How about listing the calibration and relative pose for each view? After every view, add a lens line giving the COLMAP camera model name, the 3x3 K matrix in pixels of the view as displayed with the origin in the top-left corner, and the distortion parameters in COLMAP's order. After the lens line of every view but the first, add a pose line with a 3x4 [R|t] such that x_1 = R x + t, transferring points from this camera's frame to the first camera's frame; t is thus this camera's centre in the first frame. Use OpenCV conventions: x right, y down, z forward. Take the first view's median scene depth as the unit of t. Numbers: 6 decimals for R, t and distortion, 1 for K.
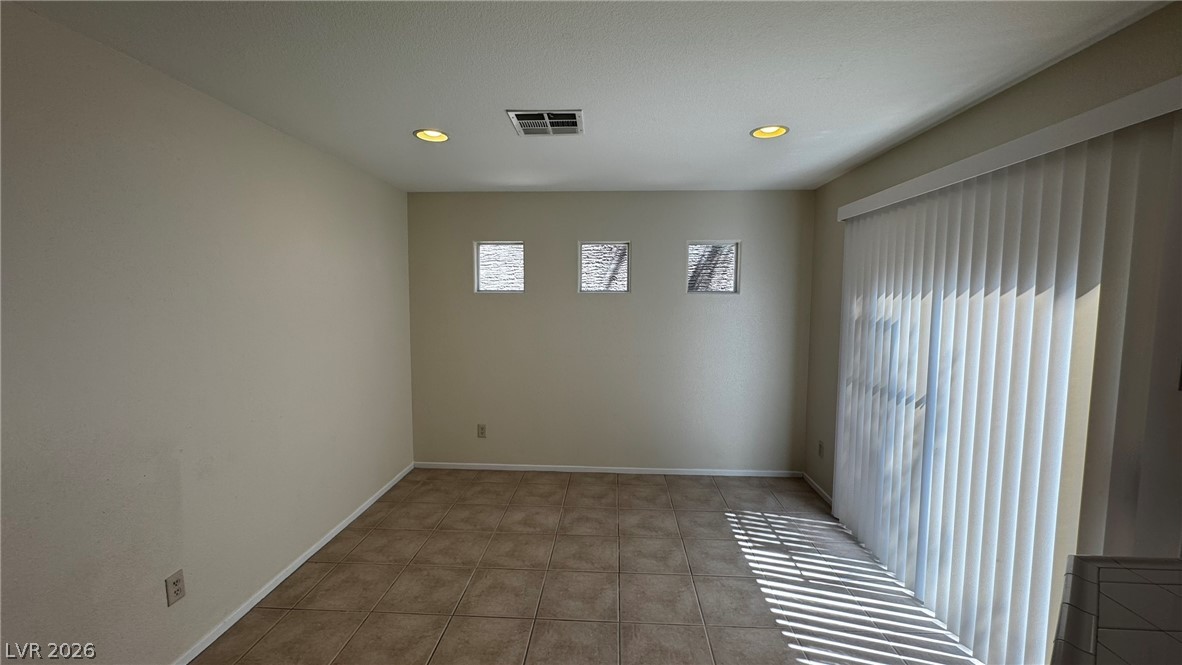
lens RADIAL K [[475.0, 0, 591.0], [0, 475.0, 332.5], [0, 0, 1]] dist [-0.004769, 0.000818]
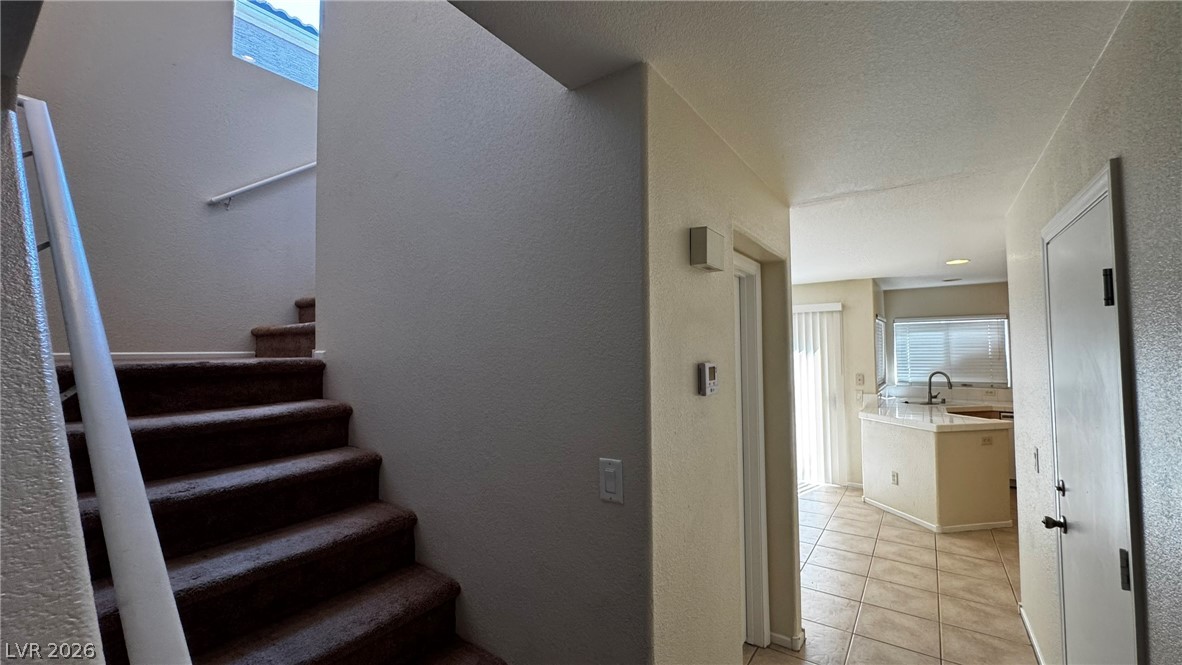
lens RADIAL K [[475.0, 0, 591.0], [0, 475.0, 332.5], [0, 0, 1]] dist [-0.004769, 0.000818]
pose [[0.535172, 0.024043, 0.844401, -1.510343], [0.080539, 0.993589, -0.079336, -0.041360], [-0.840895, 0.110466, 0.529804, 0.251277]]
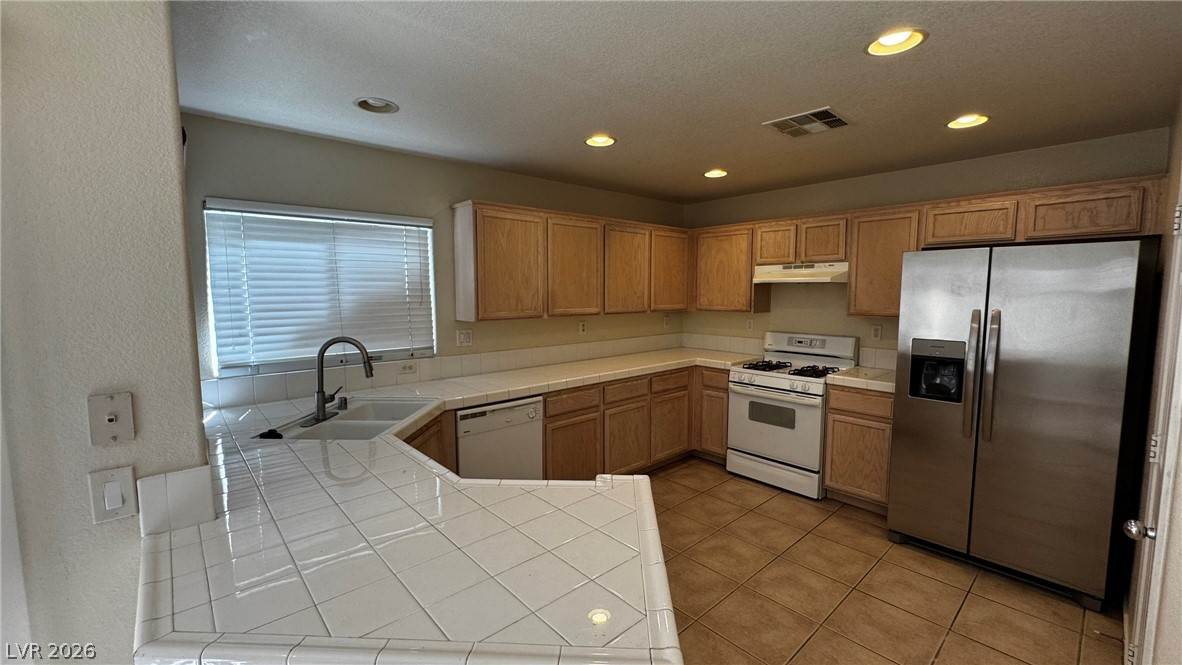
lens RADIAL K [[475.0, 0, 591.0], [0, 475.0, 332.5], [0, 0, 1]] dist [-0.004769, 0.000818]
pose [[-0.705384, -0.066640, 0.705685, 0.024572], [0.057661, 0.986877, 0.150829, -0.024037], [-0.706476, 0.147083, -0.692285, 0.348501]]
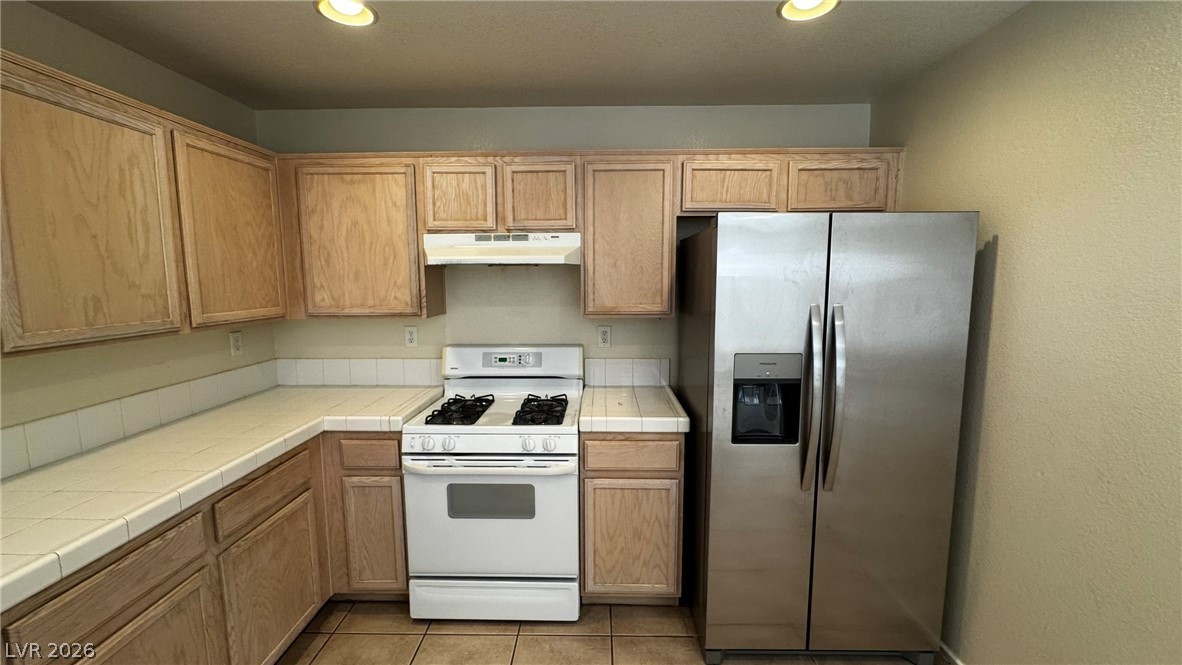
lens RADIAL K [[475.0, 0, 591.0], [0, 475.0, 332.5], [0, 0, 1]] dist [-0.004769, 0.000818]
pose [[-0.999549, 0.003025, -0.029885, 0.411736], [-0.002986, 0.979980, 0.199073, 0.021646], [0.029889, 0.199072, -0.979529, -0.158057]]
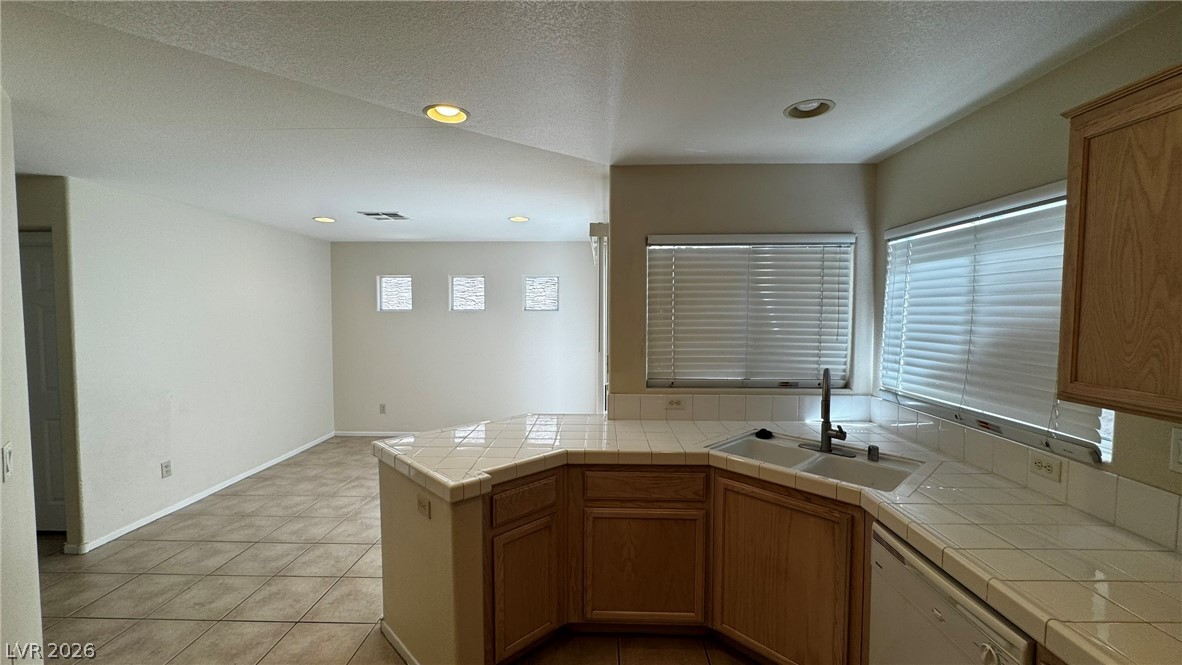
lens RADIAL K [[475.0, 0, 591.0], [0, 475.0, 332.5], [0, 0, 1]] dist [-0.004769, 0.000818]
pose [[0.999629, -0.004618, 0.026844, 0.482291], [0.005530, 0.999406, -0.034004, 0.044224], [-0.026671, 0.034140, 0.999061, -0.597774]]
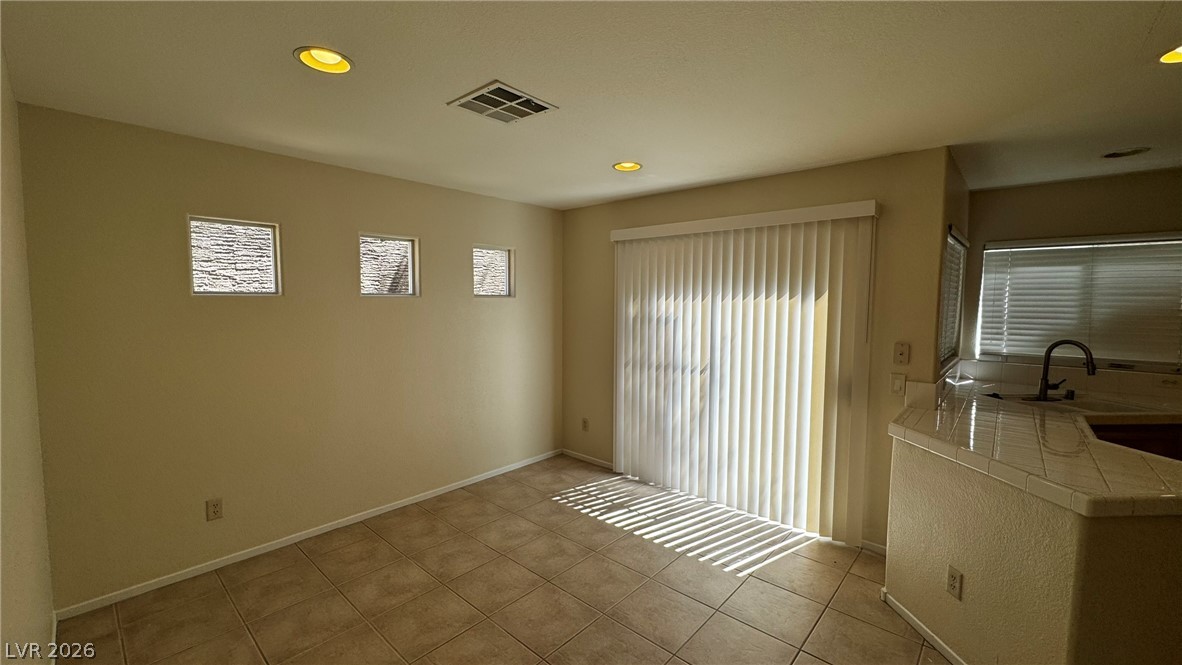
lens RADIAL K [[475.0, 0, 591.0], [0, 475.0, 332.5], [0, 0, 1]] dist [-0.004769, 0.000818]
pose [[0.626468, -0.056473, 0.777399, -0.538621], [0.060456, 0.997888, 0.023771, -0.023216], [-0.777099, 0.032107, 0.628559, 0.256424]]
